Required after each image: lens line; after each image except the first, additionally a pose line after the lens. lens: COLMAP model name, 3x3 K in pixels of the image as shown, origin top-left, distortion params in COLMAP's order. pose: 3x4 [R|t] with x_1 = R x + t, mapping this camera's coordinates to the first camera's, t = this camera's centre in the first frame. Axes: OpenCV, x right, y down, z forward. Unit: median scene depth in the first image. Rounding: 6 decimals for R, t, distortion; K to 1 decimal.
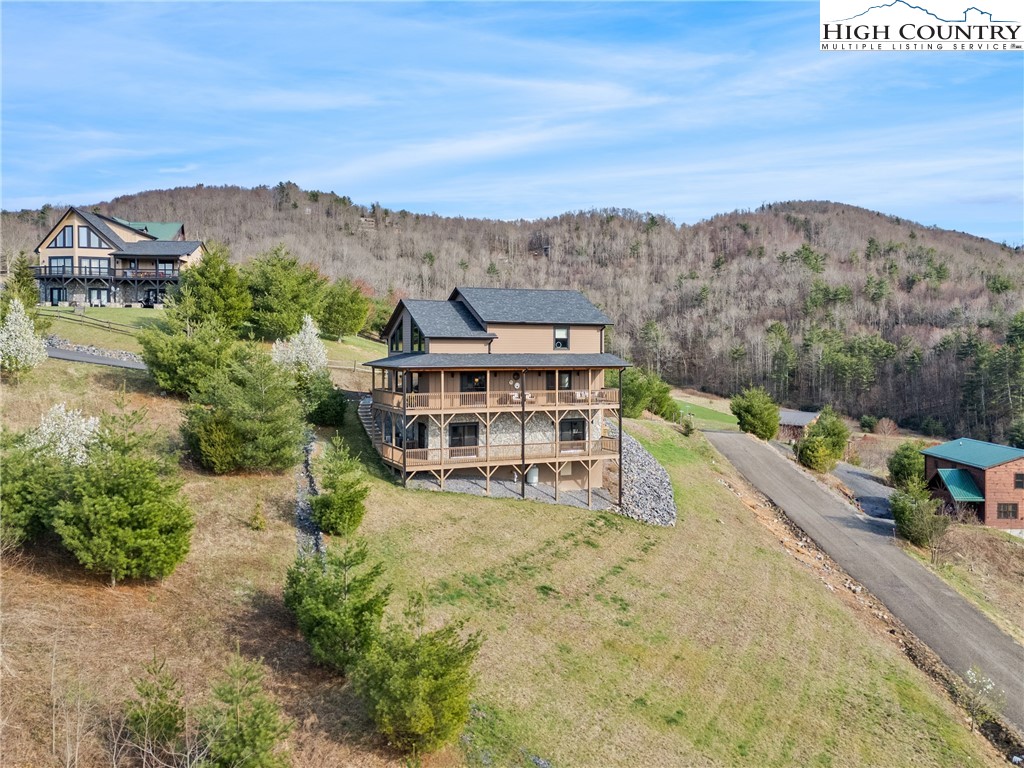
lens RADIAL K [[904.7, 0, 511.3], [0, 904.7, 383.2], [0, 0, 1]] dist [0.034907, -0.000387]
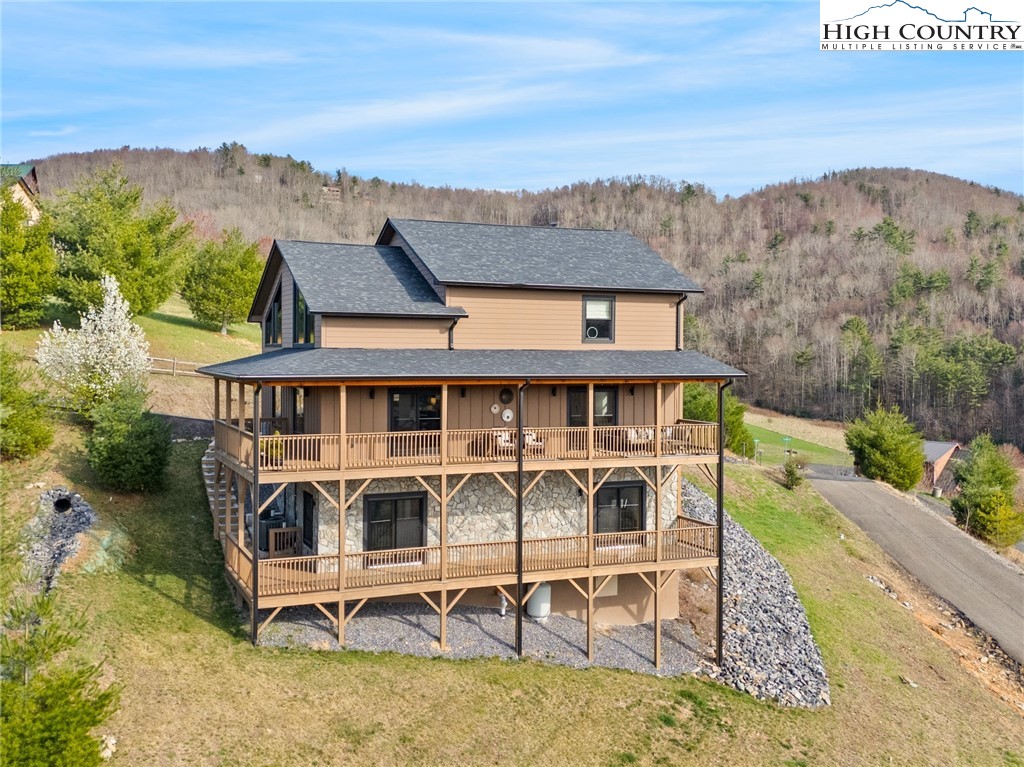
lens RADIAL K [[904.7, 0, 474.0], [0, 904.7, 377.7], [0, 0, 1]] dist [0.034907, -0.000387]
pose [[0.999010, 0.004300, -0.044288, 0.007510], [-0.004828, 0.999919, -0.011816, -0.009107], [0.044233, 0.012018, 0.998949, 0.394815]]
